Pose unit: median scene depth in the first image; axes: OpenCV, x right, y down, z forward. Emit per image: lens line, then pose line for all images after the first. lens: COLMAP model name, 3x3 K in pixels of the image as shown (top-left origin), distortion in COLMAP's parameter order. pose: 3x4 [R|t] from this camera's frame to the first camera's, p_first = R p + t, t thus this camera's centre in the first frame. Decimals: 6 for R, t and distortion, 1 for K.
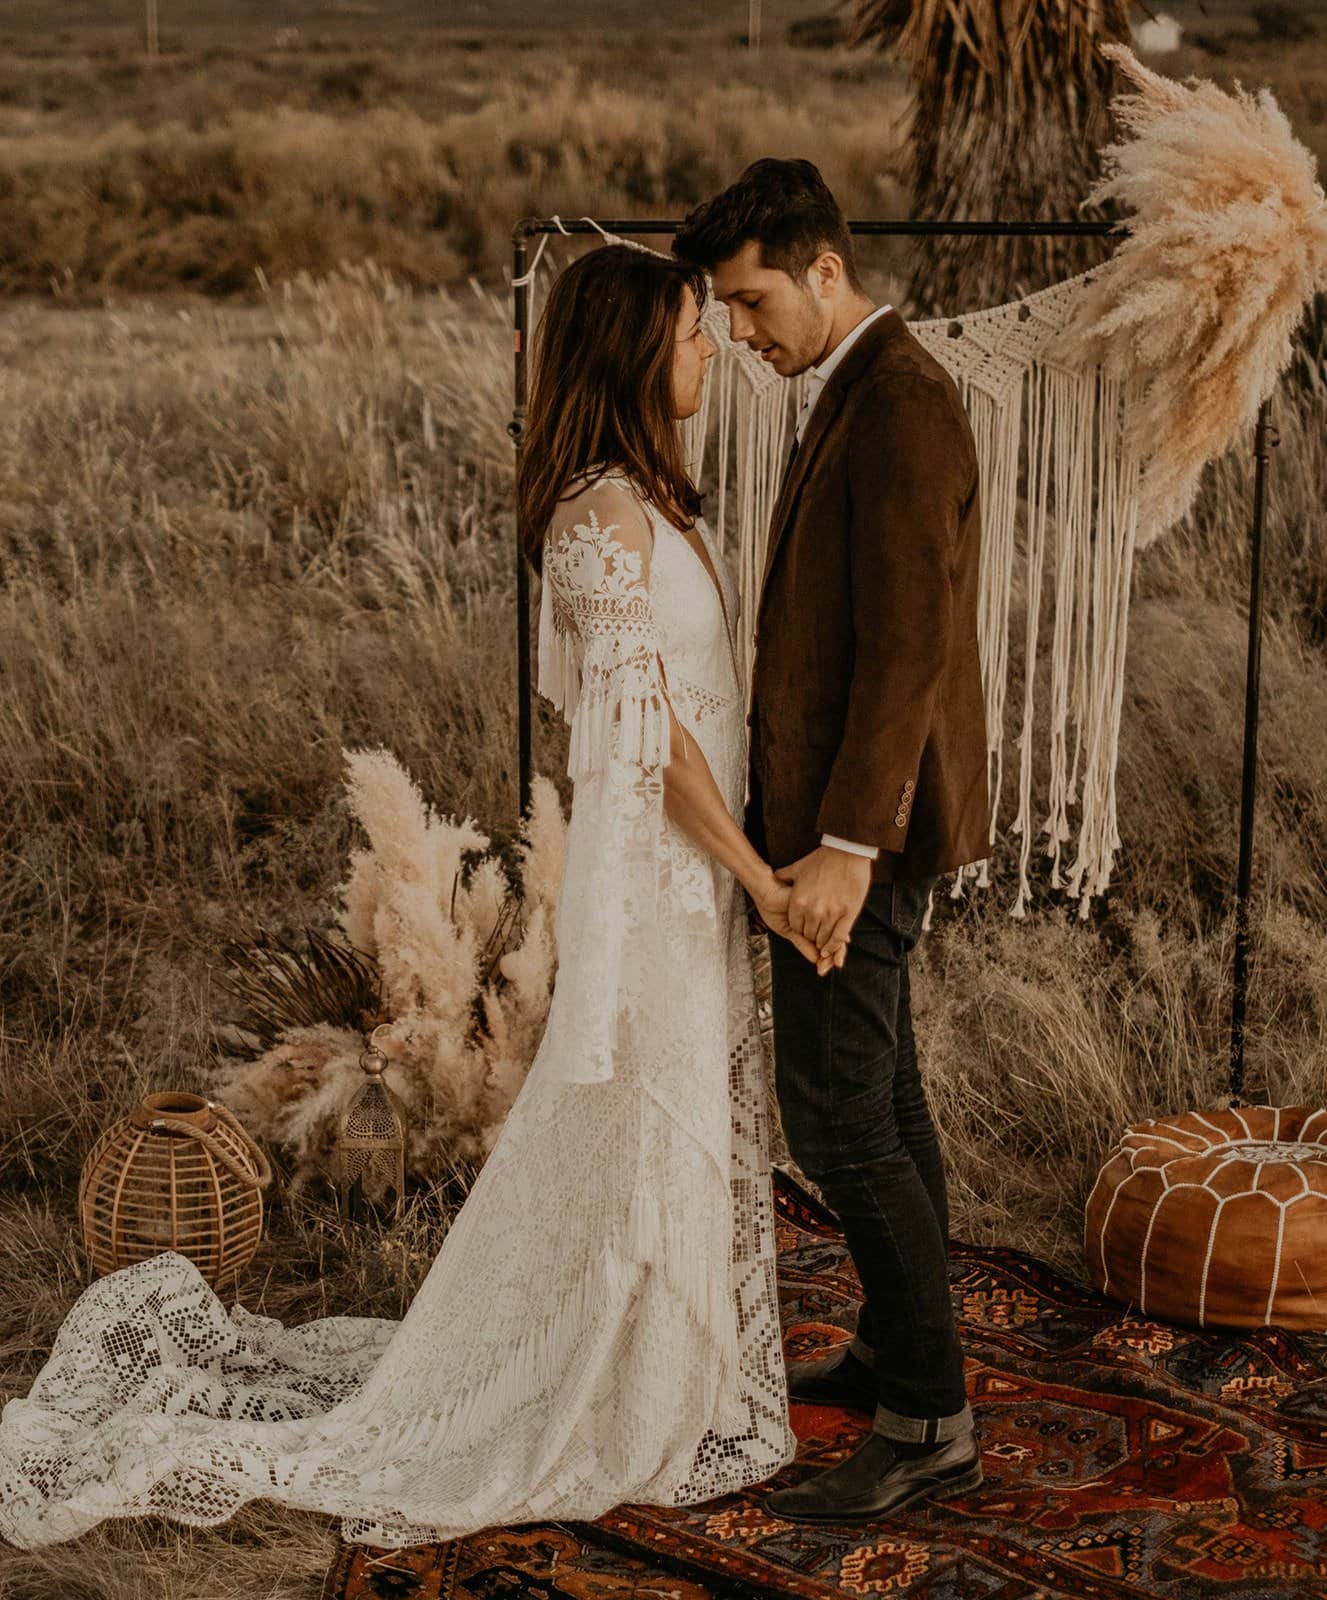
lens RADIAL K [[3667.7, 0, 536.1], [0, 3667.7, 862.1], [0, 0, 1]] dist [-0.013678, -0.125838]
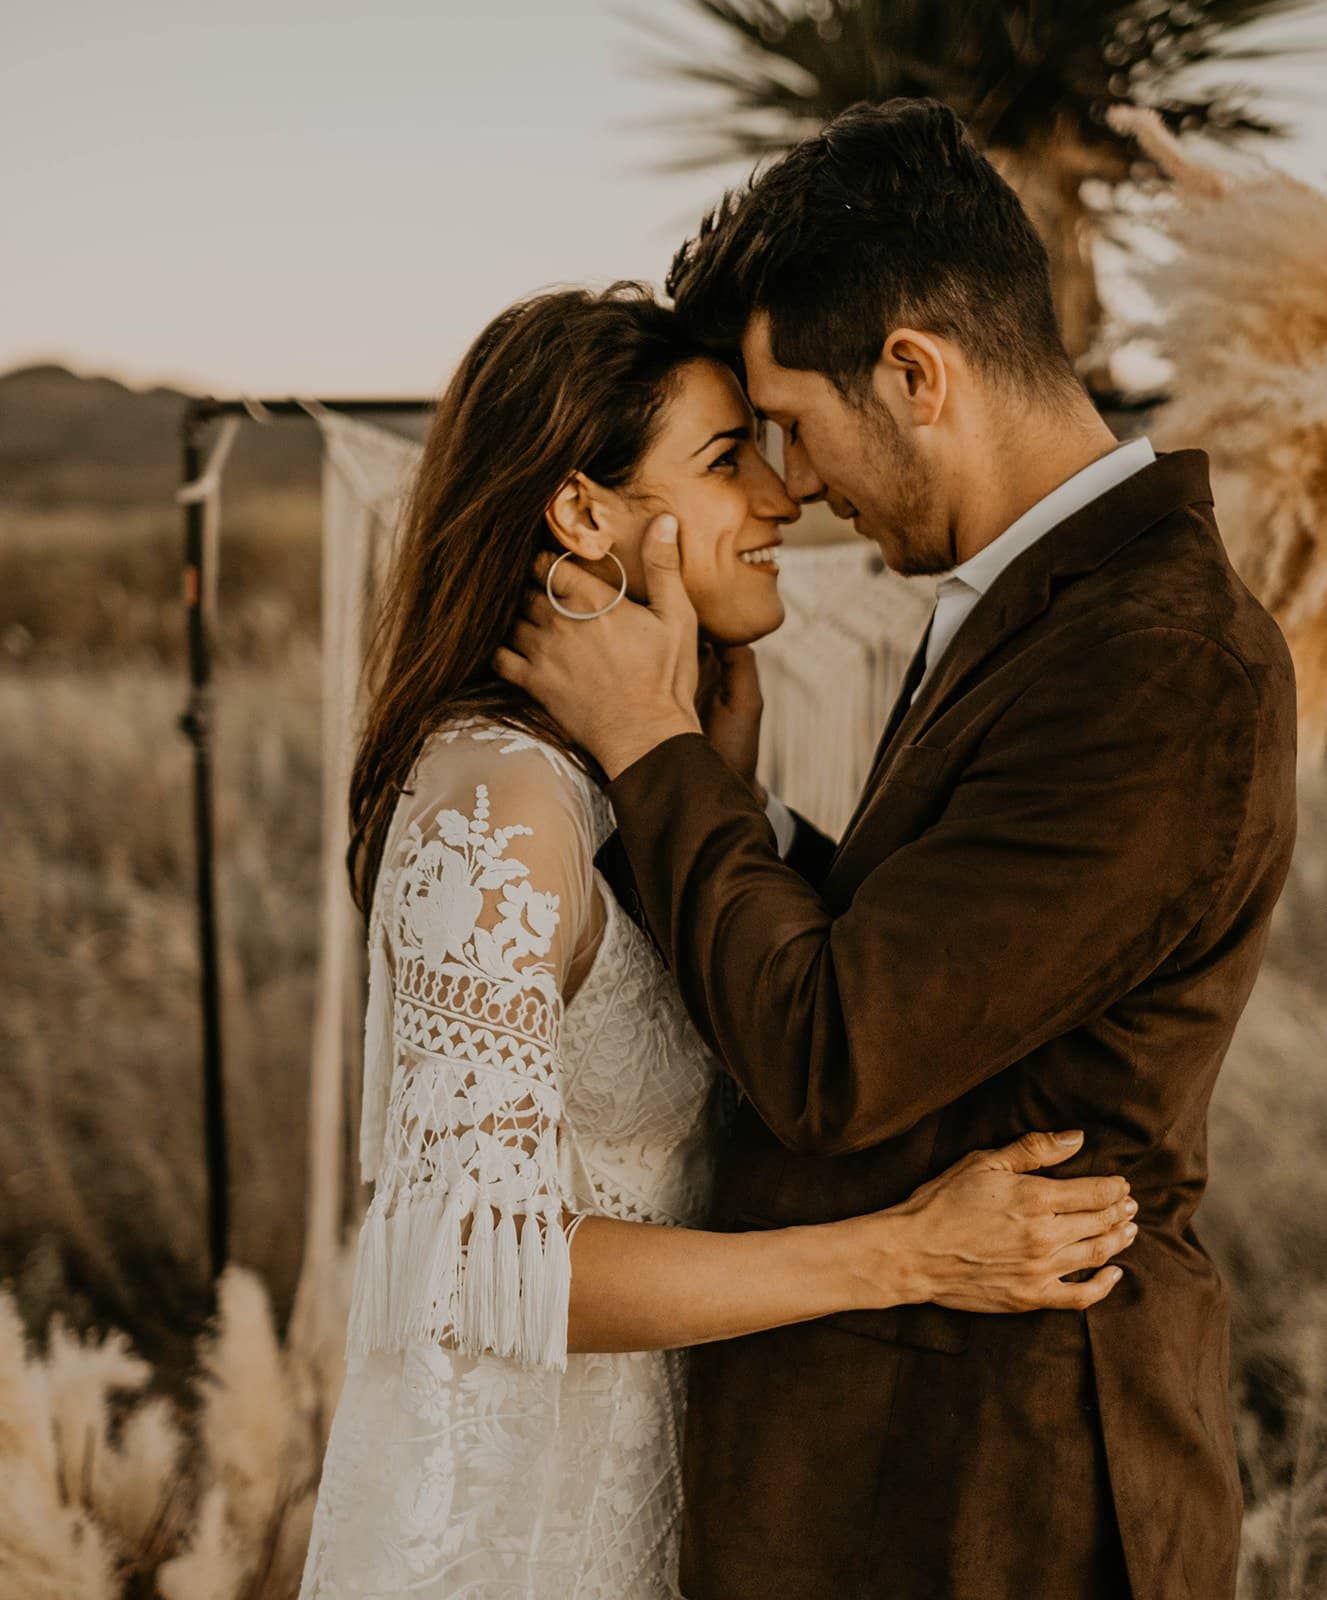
lens RADIAL K [[3154.1, 0, 663.5], [0, 3154.1, 800.0], [0, 0, 1]] dist [-0.051849, -0.210611]
pose [[0.999744, 0.000932, 0.022617, 0.064605], [0.001789, 0.992777, -0.119959, -0.039551], [-0.022565, 0.119969, 0.992521, 0.460675]]
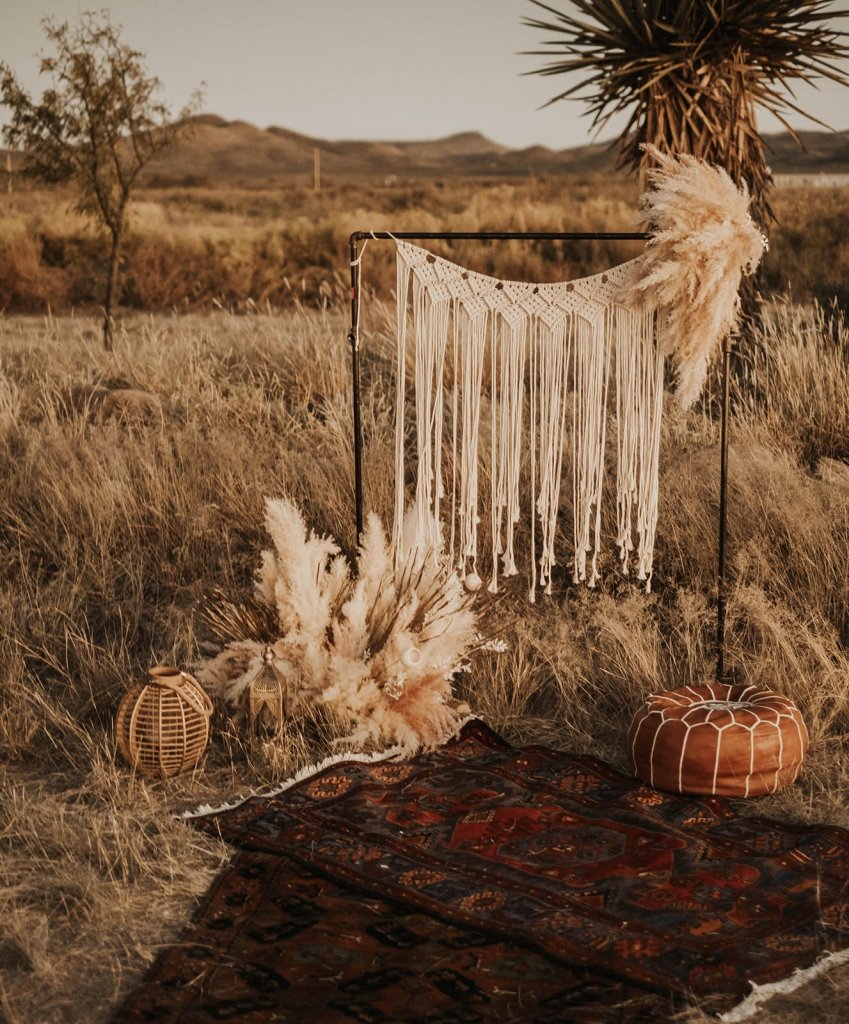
lens RADIAL K [[2018.6, 0, 424.5], [0, 2018.6, 512.0], [0, 0, 1]] dist [-0.051849, -0.210611]
pose [[0.998302, 0.010767, -0.057253, 0.097386], [-0.014213, 0.998089, -0.060140, 0.040741], [0.056496, 0.060852, 0.996547, -0.076166]]
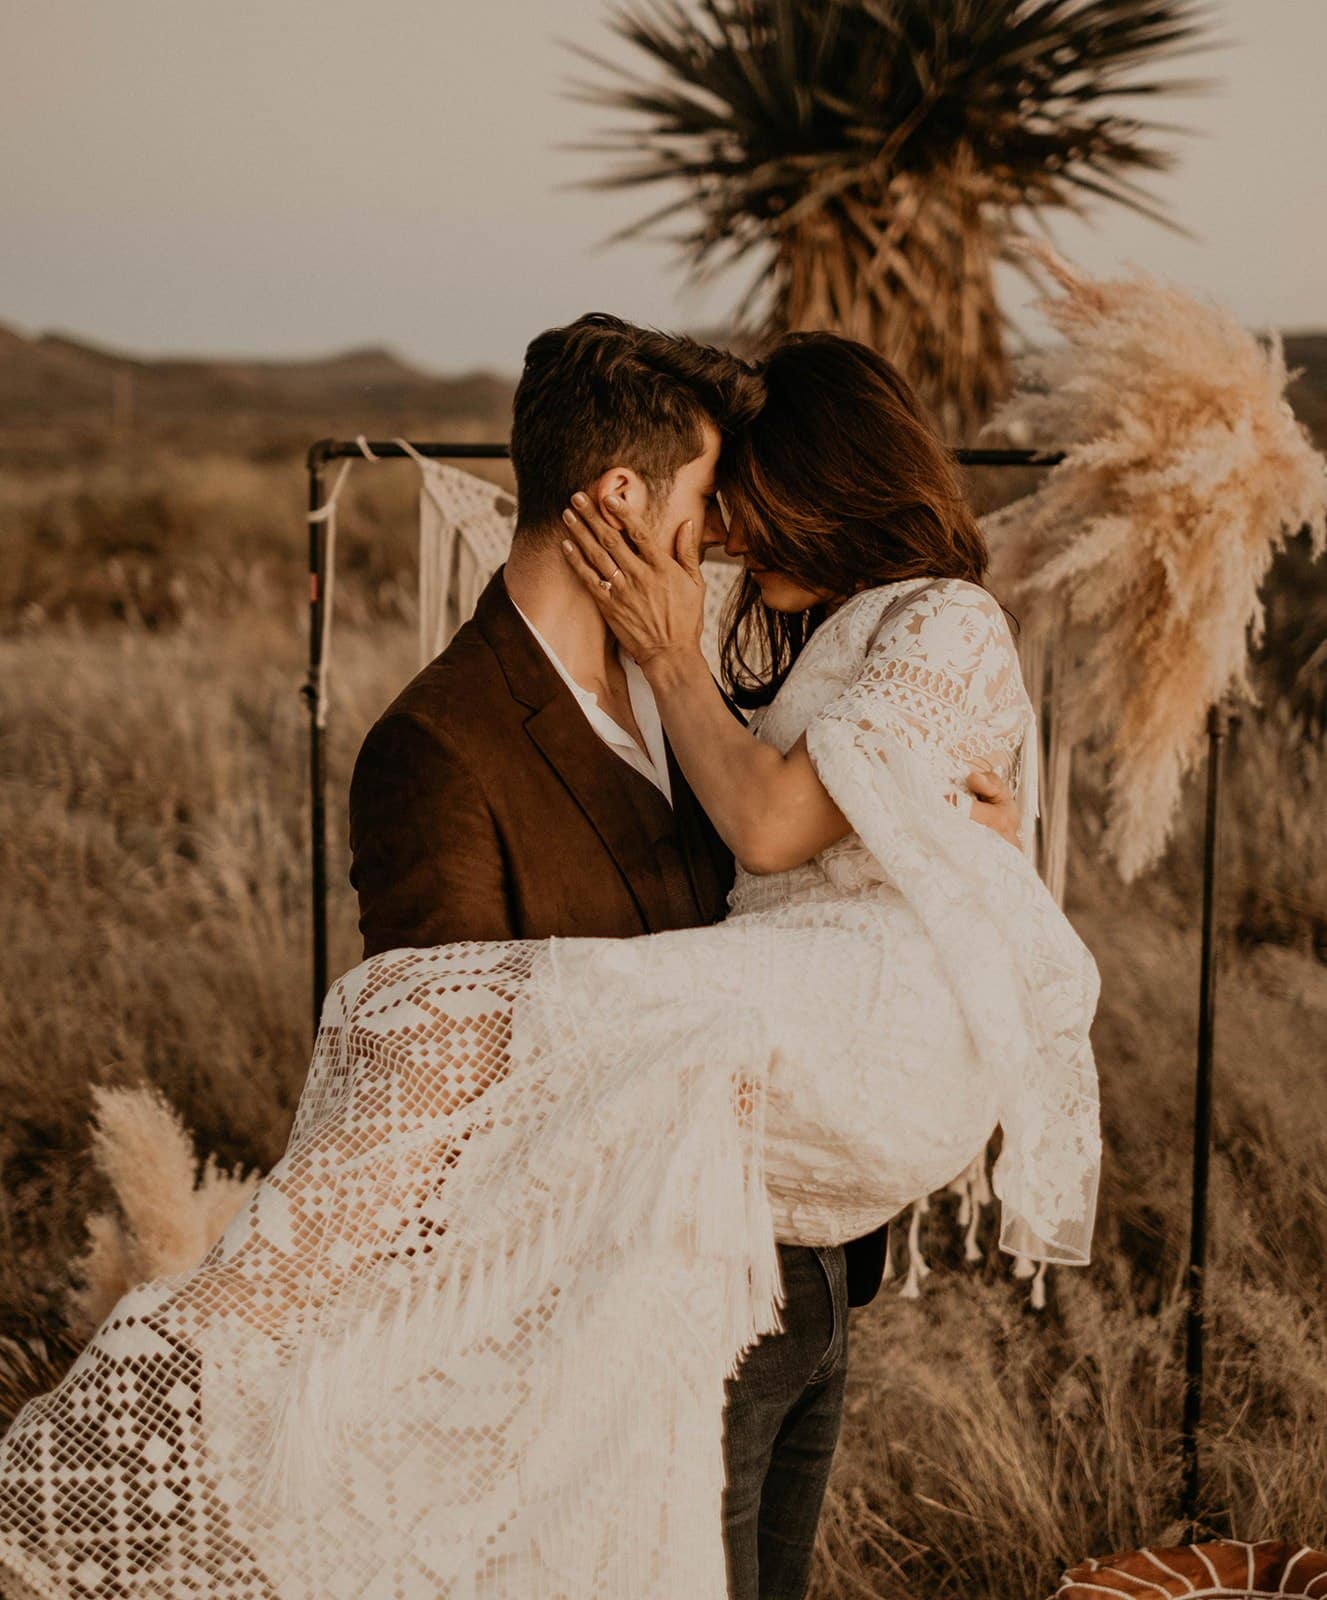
lens RADIAL K [[3154.1, 0, 663.5], [0, 3154.1, 800.0], [0, 0, 1]] dist [-0.051849, -0.210611]
pose [[0.997983, 0.010920, 0.062533, 0.029393], [-0.004075, 0.994081, -0.108561, -0.019109], [-0.063349, 0.108088, 0.992121, 0.303018]]
